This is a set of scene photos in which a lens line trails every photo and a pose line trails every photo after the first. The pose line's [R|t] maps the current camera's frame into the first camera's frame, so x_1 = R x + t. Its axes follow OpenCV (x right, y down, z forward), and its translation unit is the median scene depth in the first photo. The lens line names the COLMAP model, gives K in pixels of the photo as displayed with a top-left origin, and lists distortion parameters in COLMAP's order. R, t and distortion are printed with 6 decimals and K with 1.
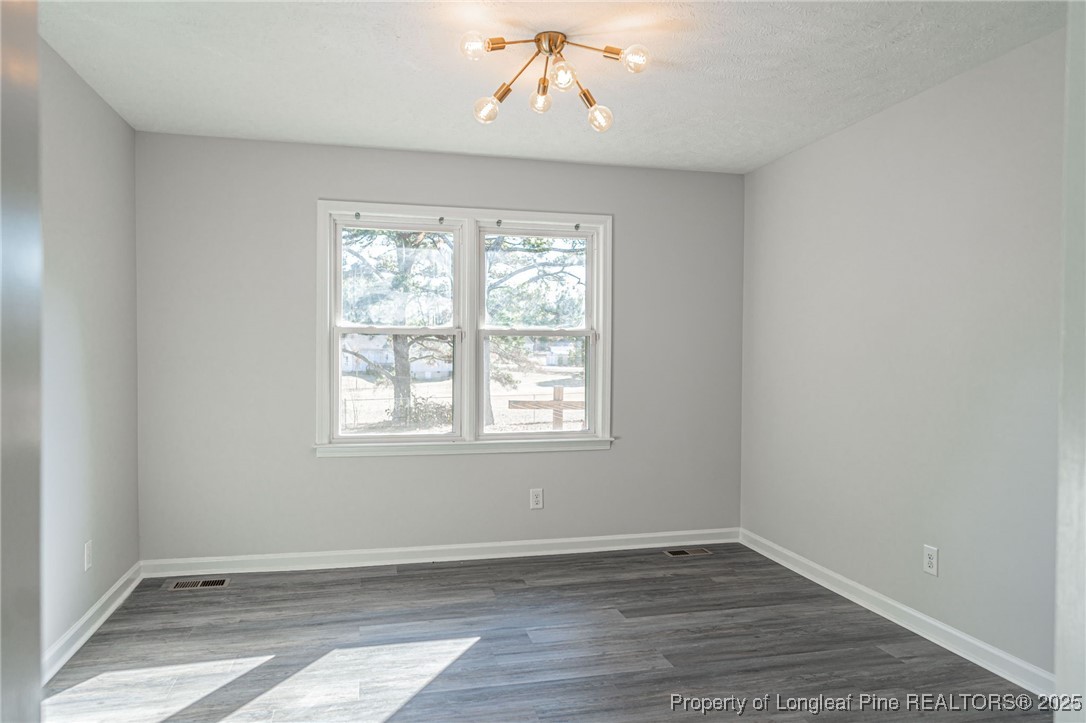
lens RADIAL K [[730.9, 0, 554.0], [0, 730.9, 359.3], [0, 0, 1]] dist [-0.003665, 0.005426]
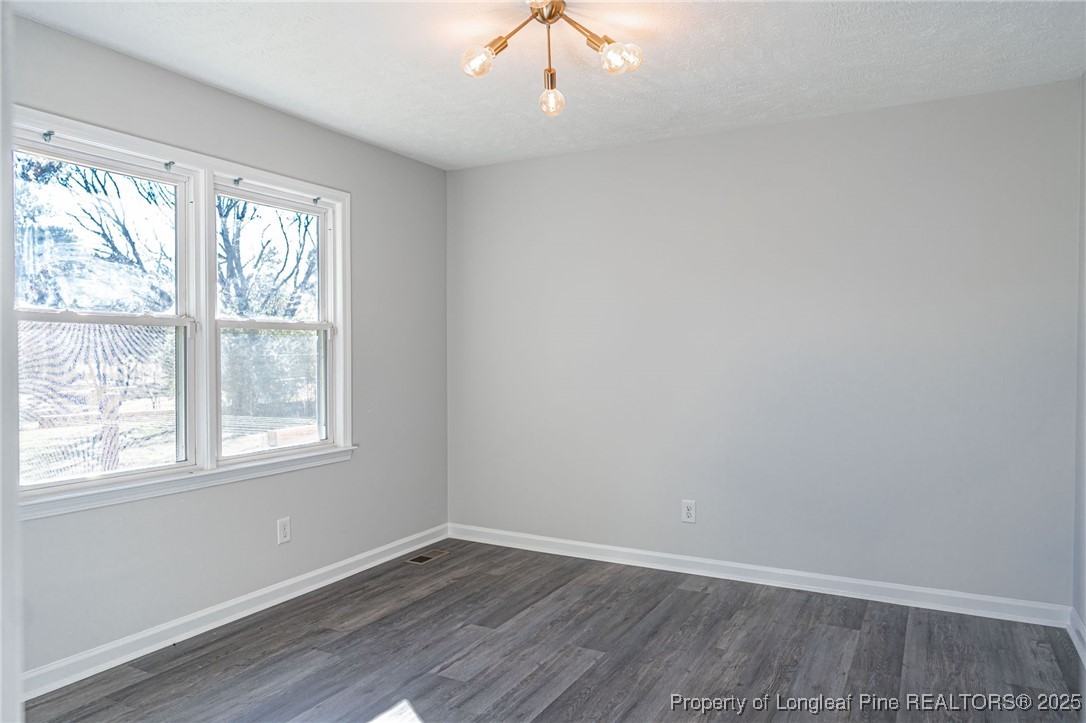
lens RADIAL K [[730.9, 0, 552.6], [0, 730.9, 359.6], [0, 0, 1]] dist [-0.003665, 0.005426]
pose [[0.674284, -0.016995, 0.738276, -0.472164], [0.013350, 0.999852, 0.010823, -0.003614], [-0.738351, 0.002559, 0.674412, 0.263922]]
